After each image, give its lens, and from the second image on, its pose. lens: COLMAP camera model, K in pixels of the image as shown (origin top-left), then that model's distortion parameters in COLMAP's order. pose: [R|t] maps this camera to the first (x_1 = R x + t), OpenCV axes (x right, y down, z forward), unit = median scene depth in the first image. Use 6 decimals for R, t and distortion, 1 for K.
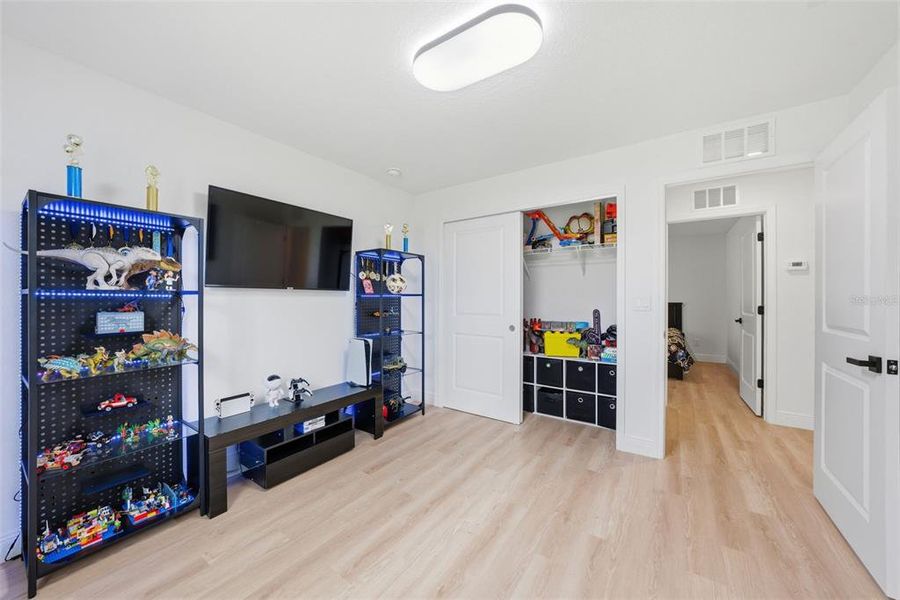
lens RADIAL K [[317.2, 0, 449.5], [0, 317.2, 297.9], [0, 0, 1]] dist [-0.013524, -0.000083]
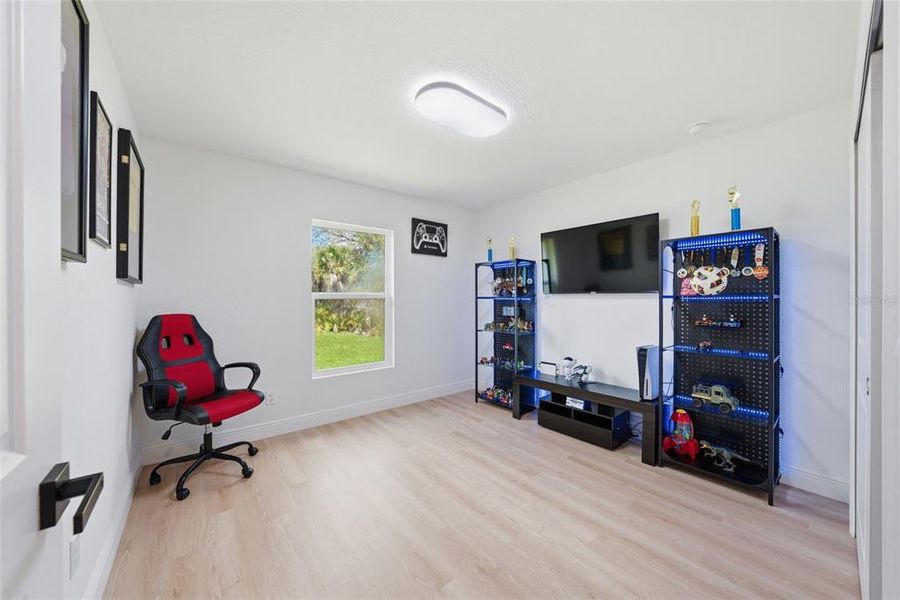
lens RADIAL K [[317.2, 0, 447.9], [0, 317.2, 299.9], [0, 0, 1]] dist [-0.013524, -0.000083]
pose [[-0.262026, -0.001669, -0.965059, 0.907695], [-0.002983, 0.999995, -0.000920, 0.000971], [0.965056, 0.002637, -0.262030, 0.861000]]
